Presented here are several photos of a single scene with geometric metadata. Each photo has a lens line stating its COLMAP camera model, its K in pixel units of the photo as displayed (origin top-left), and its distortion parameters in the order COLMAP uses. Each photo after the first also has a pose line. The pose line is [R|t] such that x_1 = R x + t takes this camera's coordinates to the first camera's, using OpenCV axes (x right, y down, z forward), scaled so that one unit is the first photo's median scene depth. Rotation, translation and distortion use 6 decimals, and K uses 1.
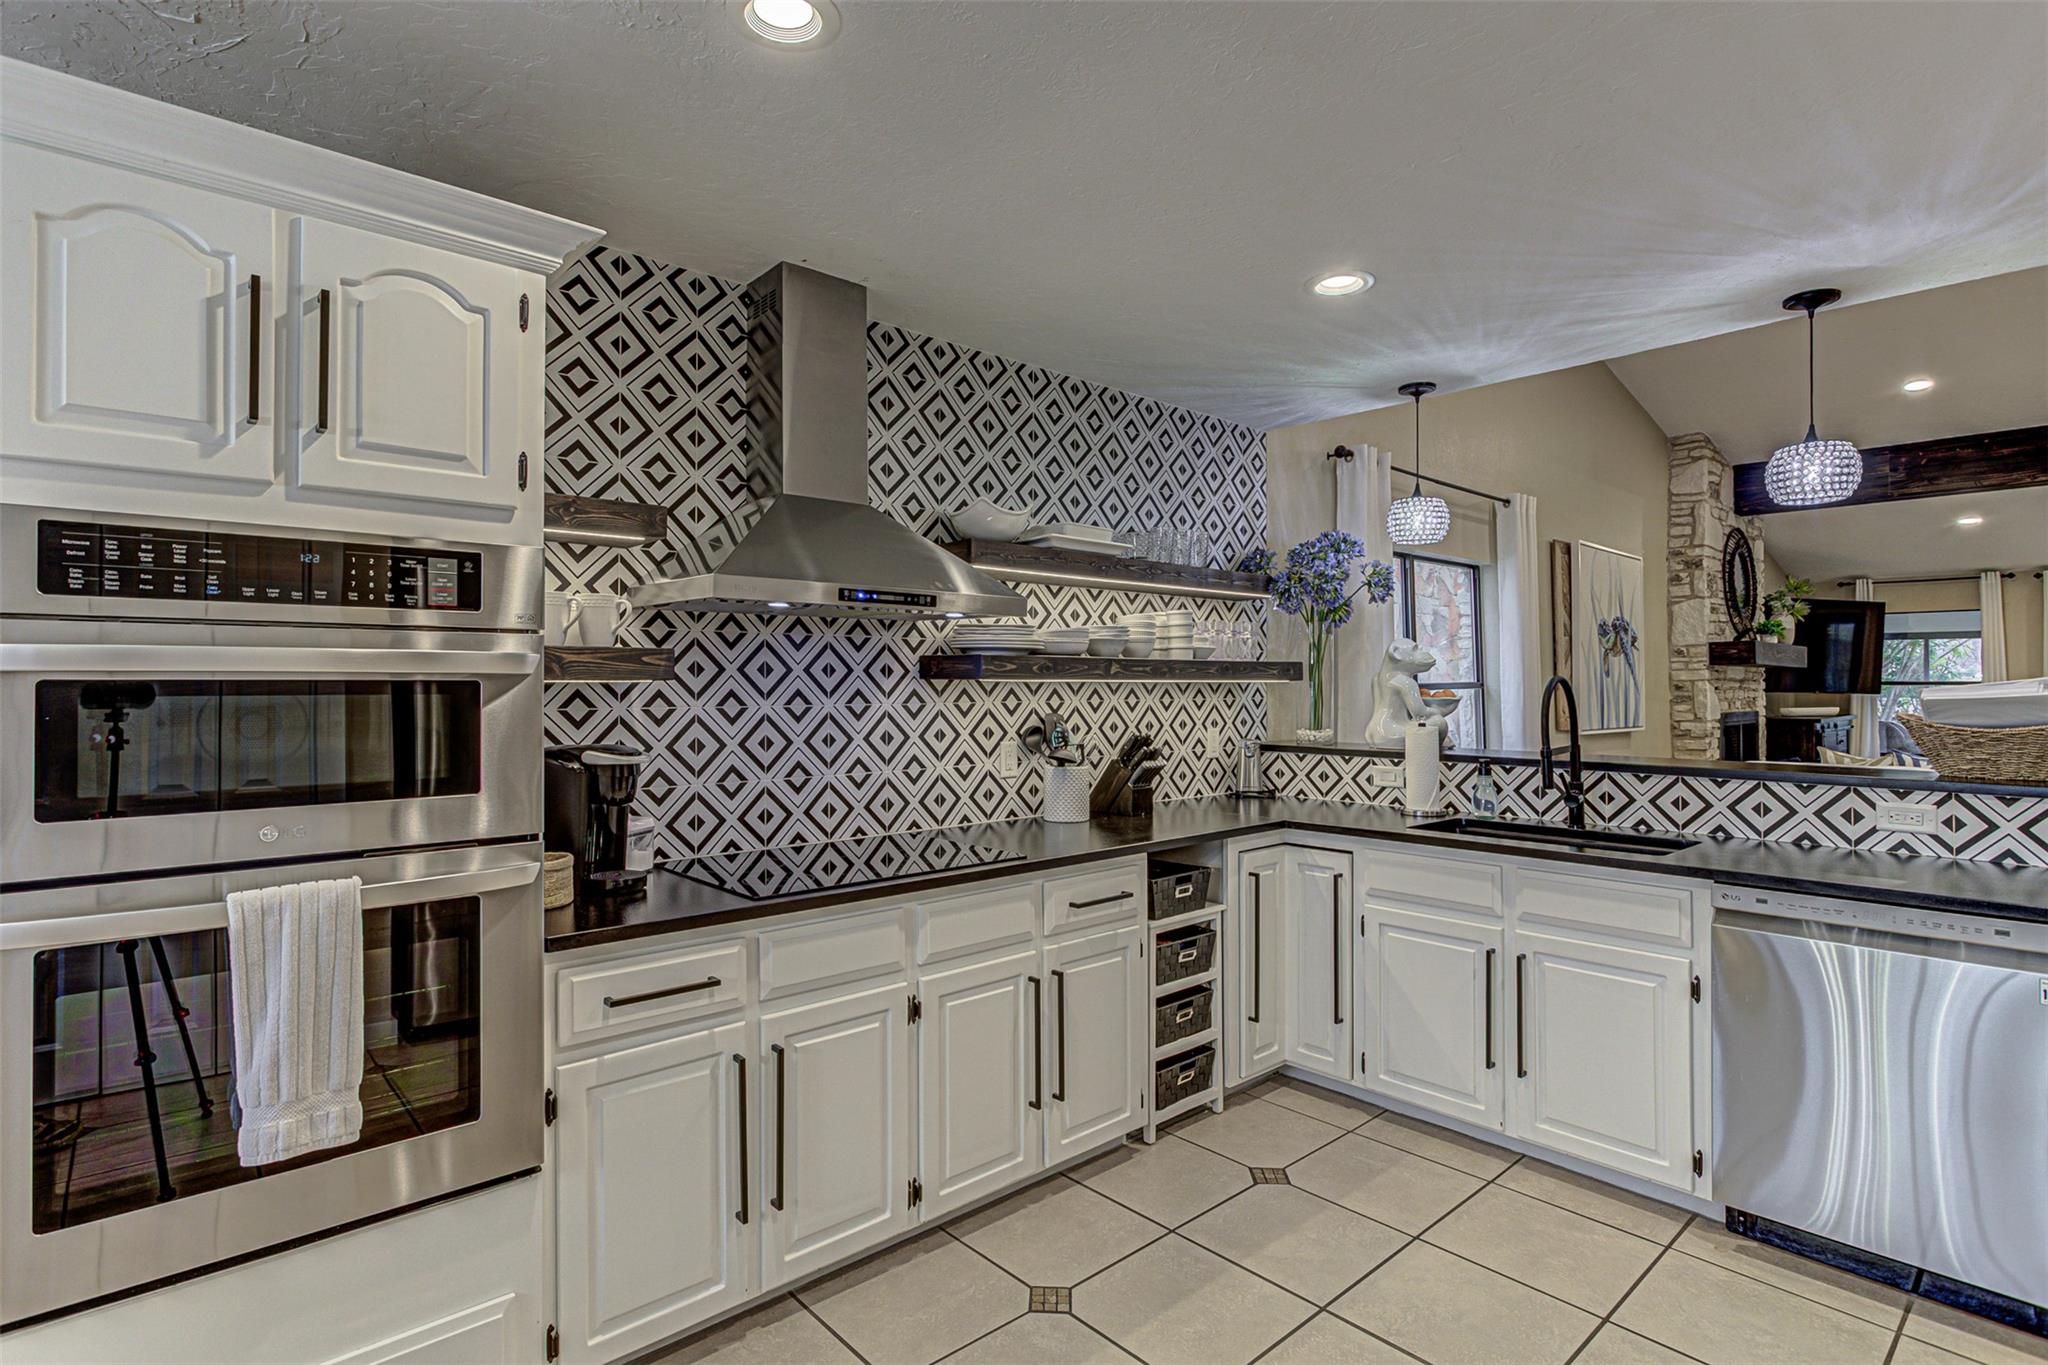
lens RADIAL K [[1010.2, 0, 1018.6], [0, 1010.2, 670.3], [0, 0, 1]] dist [-0.001154, 0.001627]
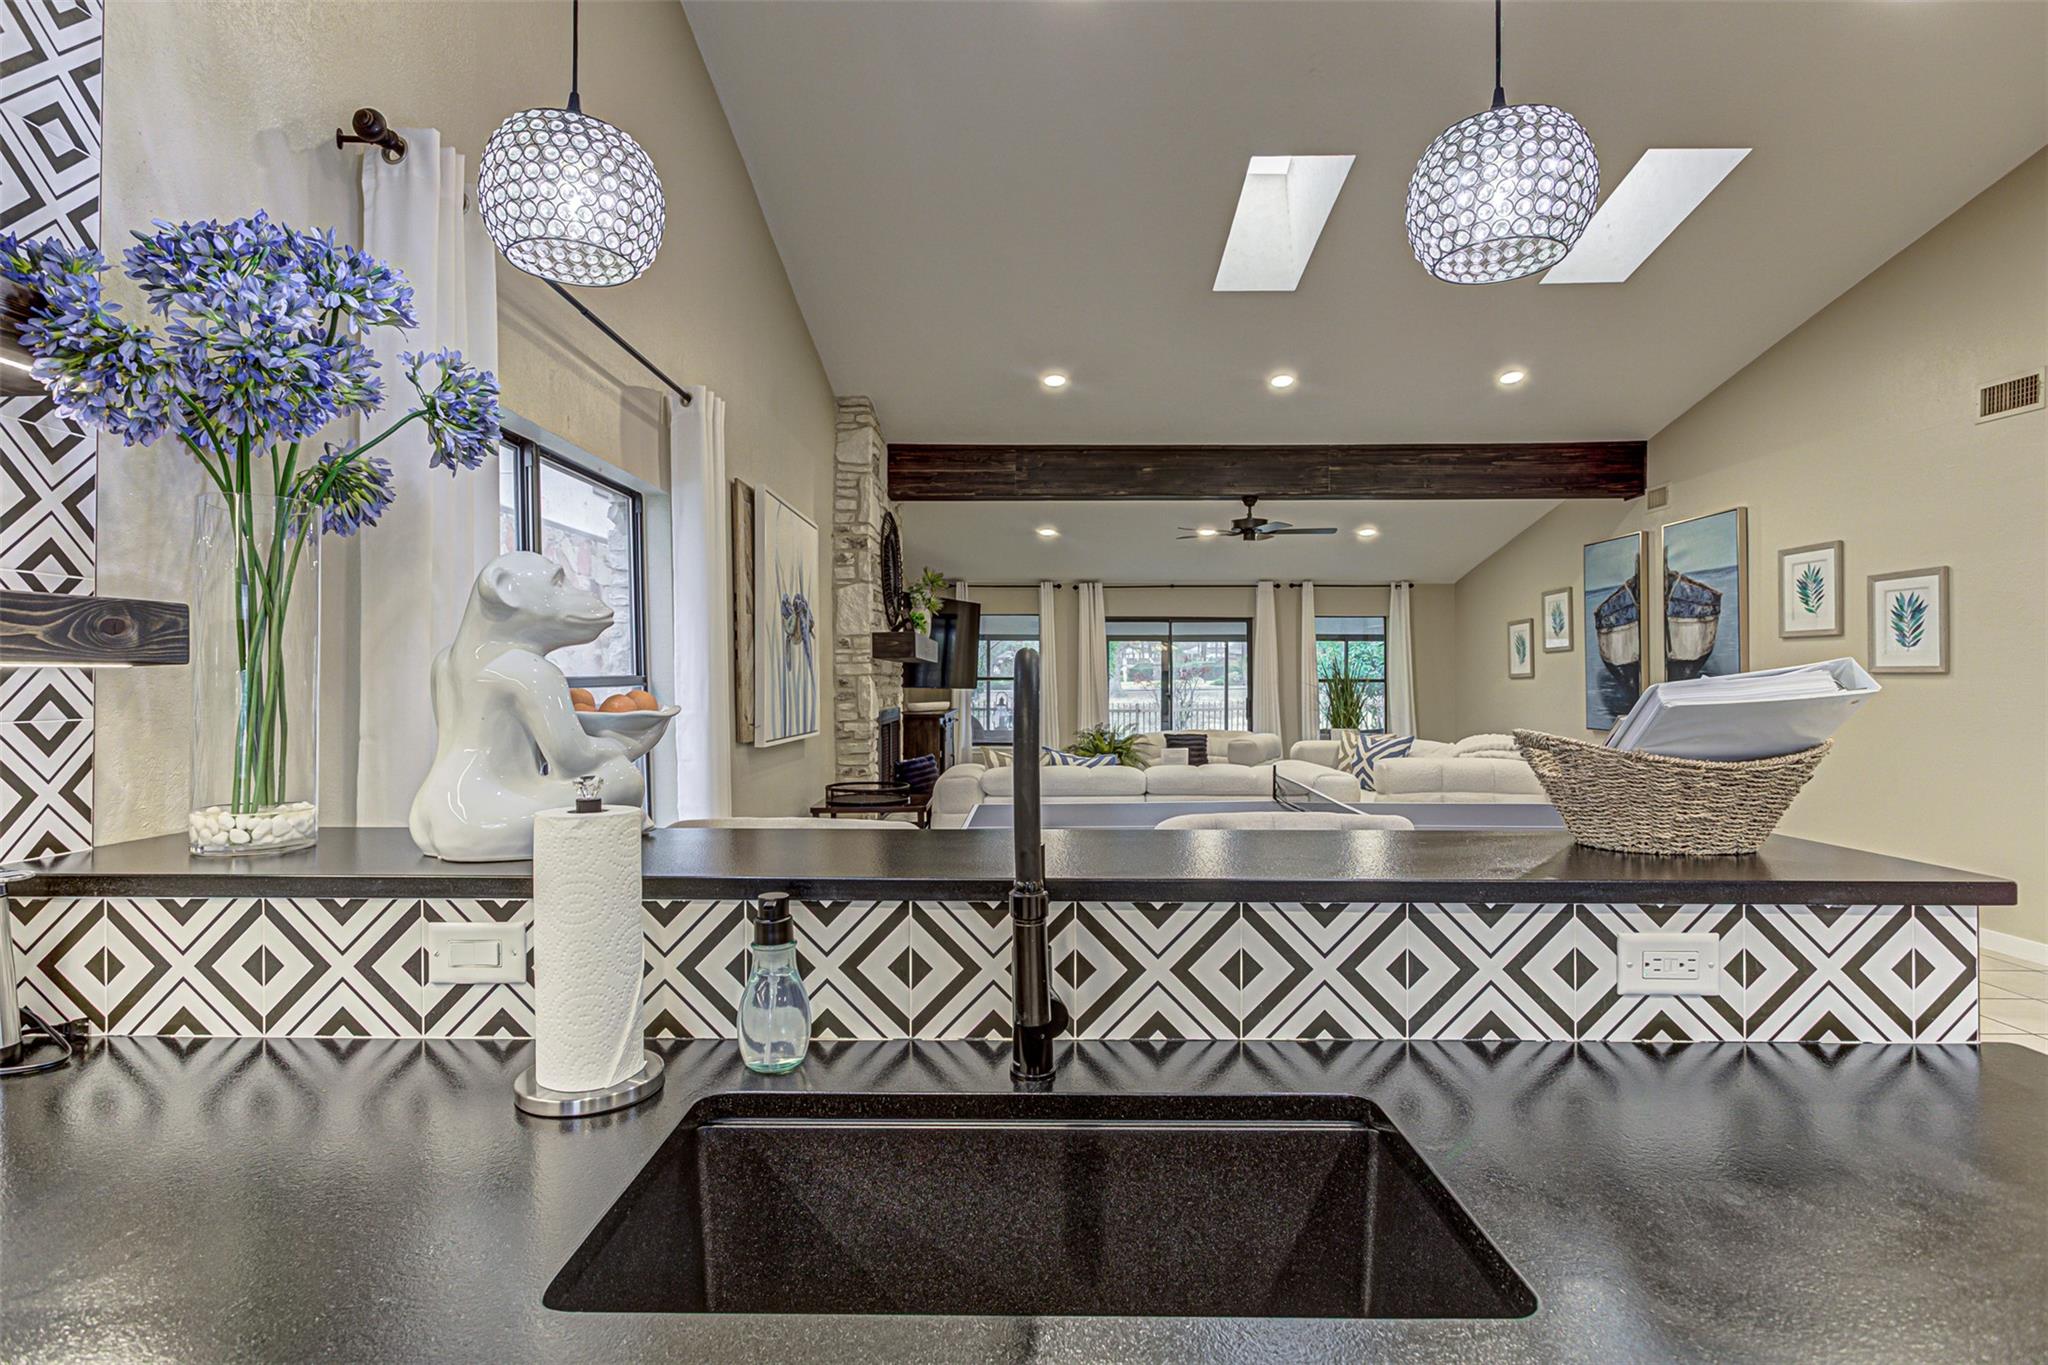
lens RADIAL K [[1010.2, 0, 1018.6], [0, 1010.2, 670.3], [0, 0, 1]] dist [-0.001154, 0.001627]
pose [[0.675426, 0.005901, 0.737404, 0.267334], [-0.008249, 0.999966, -0.000446, 0.011896], [-0.737382, -0.005781, 0.675451, 0.715475]]
